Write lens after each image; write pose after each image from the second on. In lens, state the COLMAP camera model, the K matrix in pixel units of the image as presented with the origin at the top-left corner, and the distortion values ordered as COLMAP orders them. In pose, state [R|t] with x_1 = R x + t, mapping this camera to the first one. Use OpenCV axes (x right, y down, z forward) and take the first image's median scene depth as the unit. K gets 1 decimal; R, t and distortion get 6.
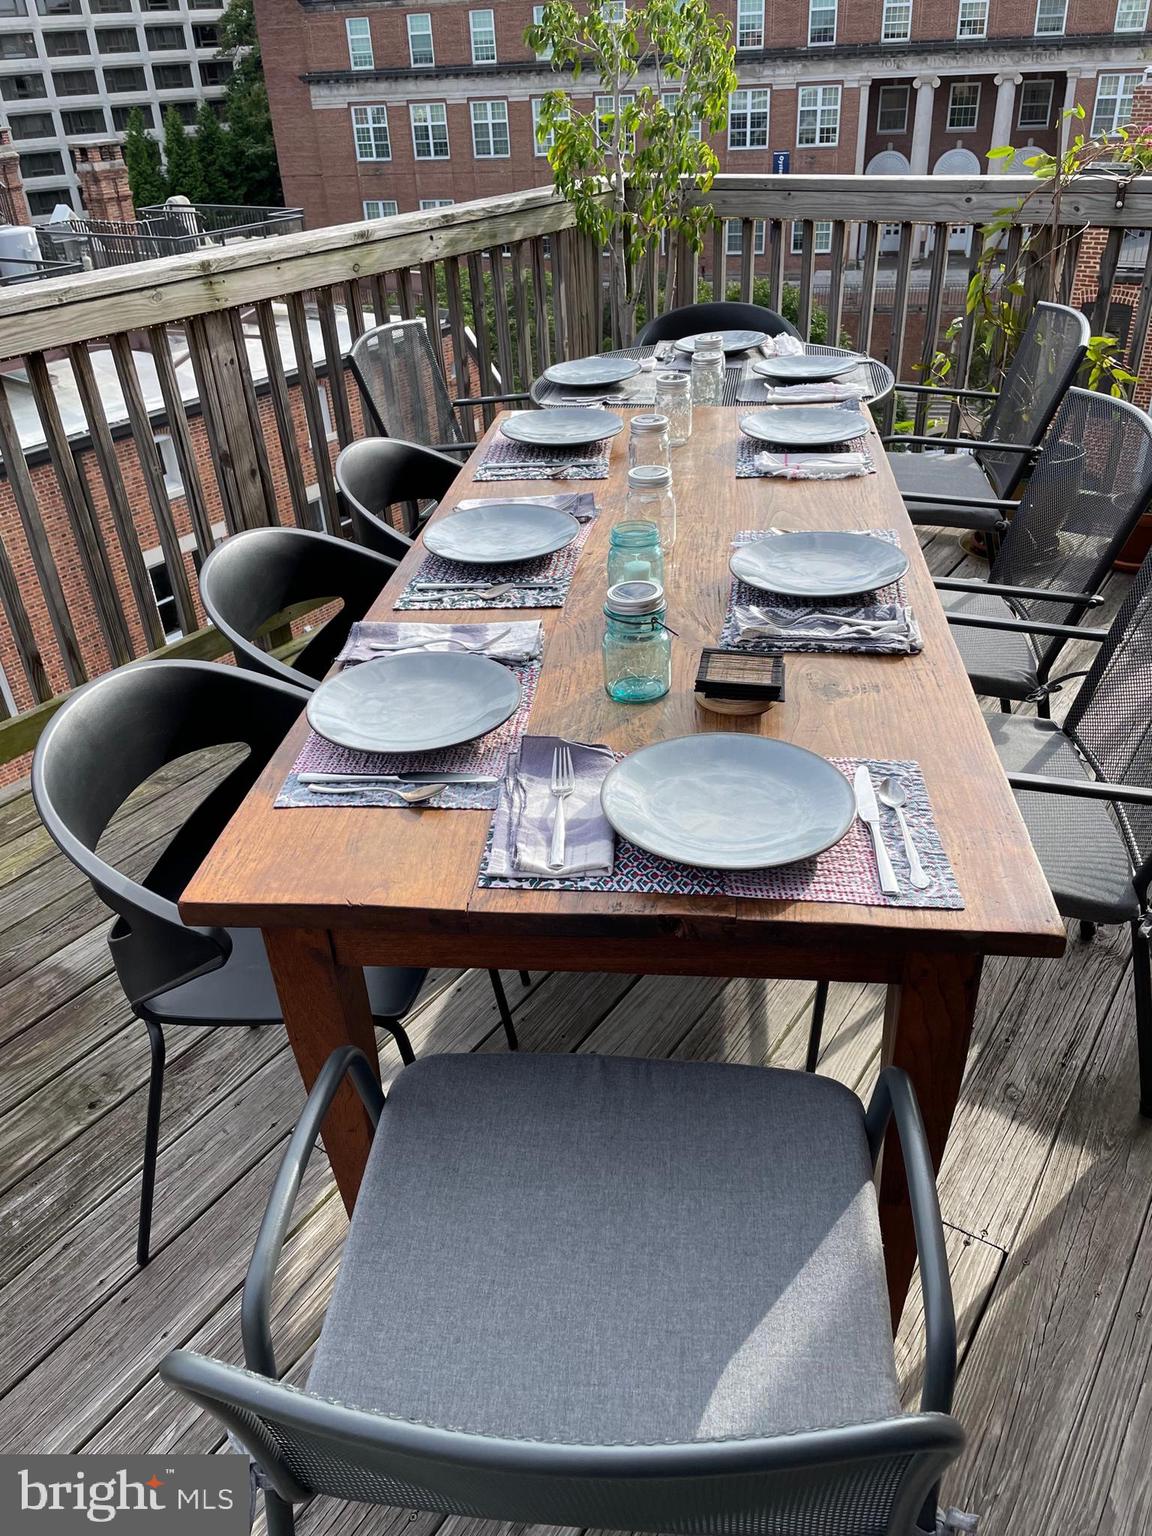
lens RADIAL K [[1164.8, 0, 576.0], [0, 1164.8, 768.0], [0, 0, 1]] dist [0.098815, -0.124315]
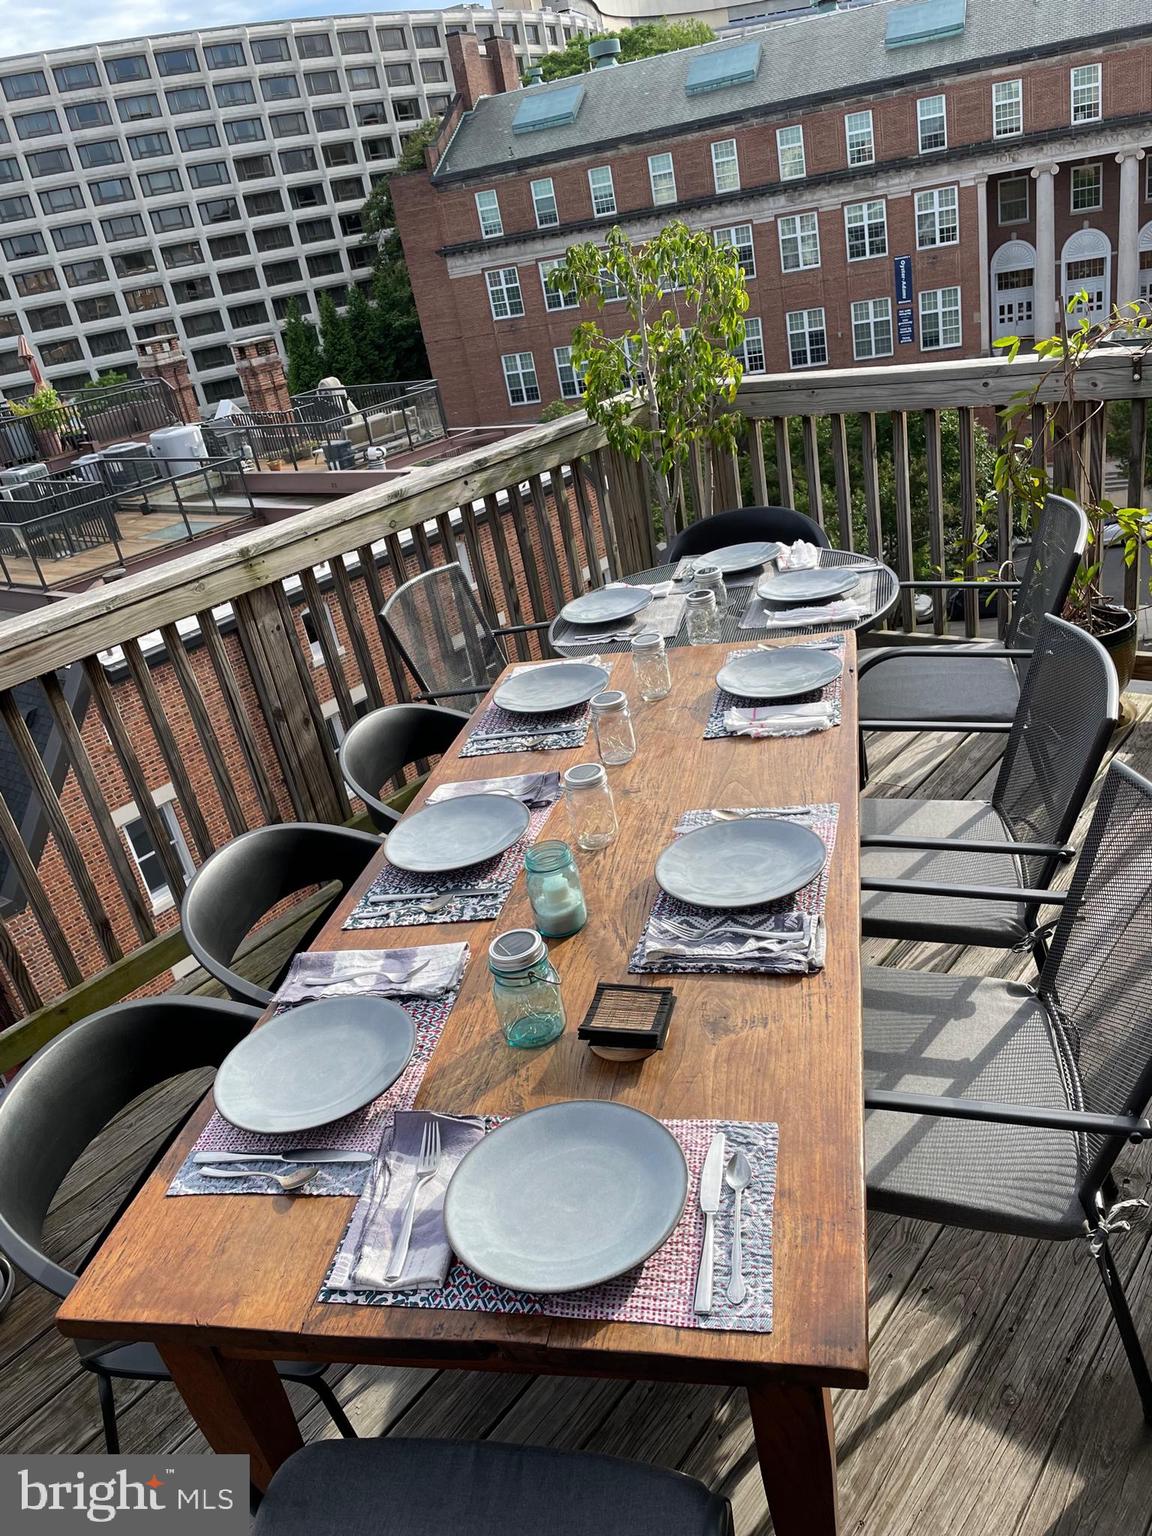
lens RADIAL K [[1167.6, 0, 580.1], [0, 1167.6, 777.7], [0, 0, 1]] dist [0.099154, -0.124427]
pose [[0.987867, -0.076219, -0.135309, 0.175676], [0.064228, 0.993789, -0.090879, -0.135239], [0.141396, 0.081086, 0.986627, -0.022526]]
